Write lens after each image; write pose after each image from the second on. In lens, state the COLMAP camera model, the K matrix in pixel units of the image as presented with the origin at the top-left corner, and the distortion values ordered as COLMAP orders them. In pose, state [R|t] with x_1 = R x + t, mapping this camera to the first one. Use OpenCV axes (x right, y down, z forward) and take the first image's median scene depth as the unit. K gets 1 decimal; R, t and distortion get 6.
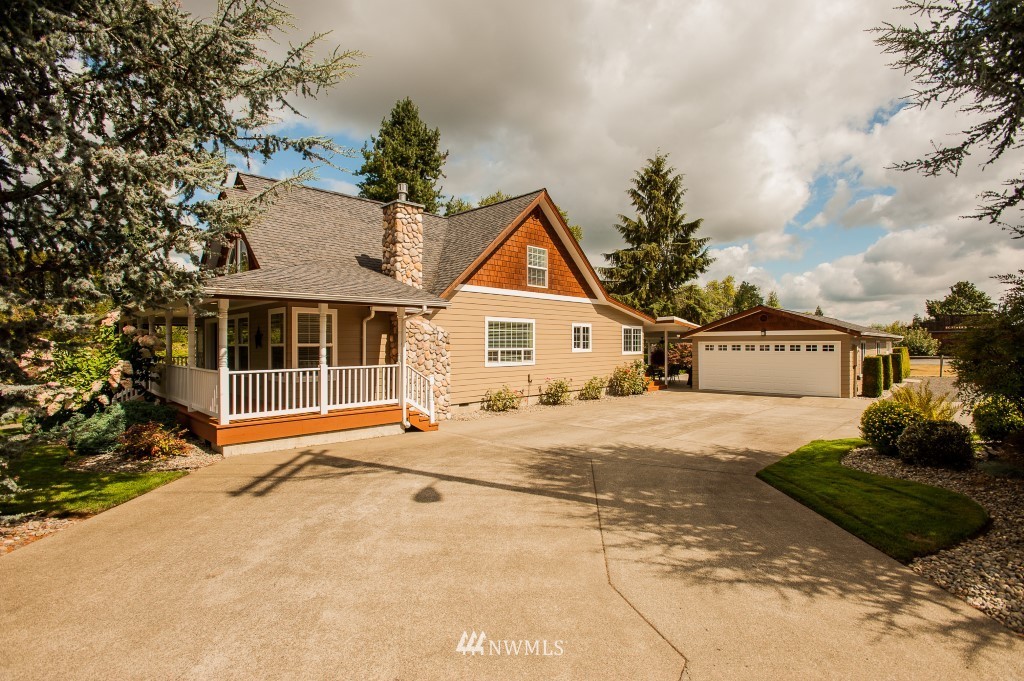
lens RADIAL K [[500.1, 0, 513.8], [0, 500.1, 342.3], [0, 0, 1]] dist [-0.034419, 0.000530]
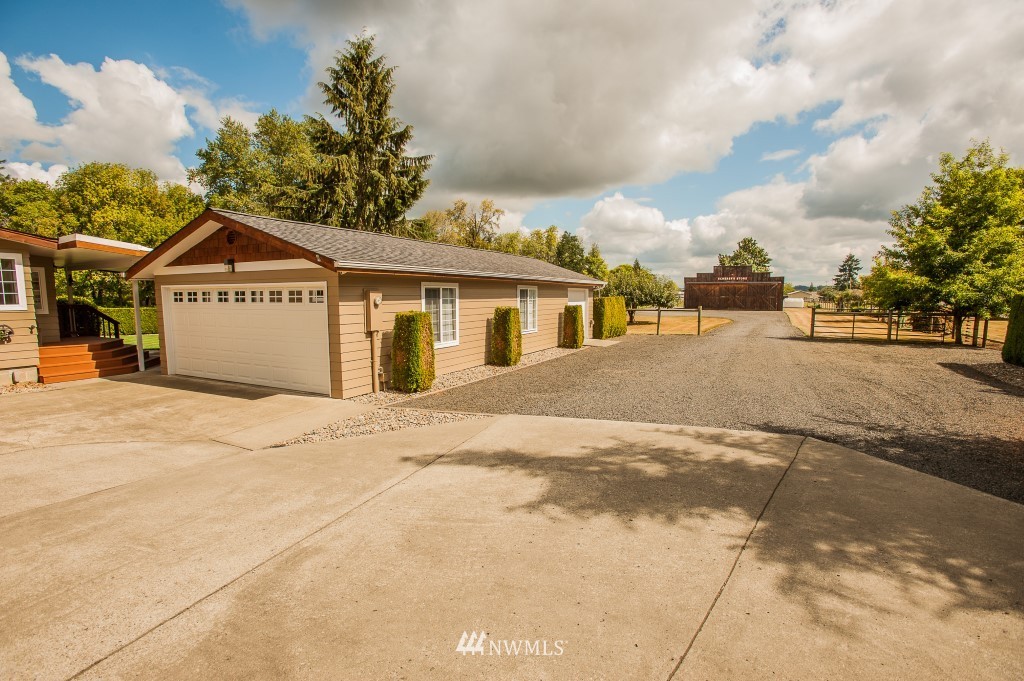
lens RADIAL K [[500.1, 0, 509.5], [0, 500.1, 342.0], [0, 0, 1]] dist [-0.034419, 0.000530]
pose [[0.958897, -0.025493, 0.282608, 0.293262], [-0.002602, 0.995124, 0.098597, 0.003146], [-0.283743, -0.095280, 0.954155, 0.199745]]
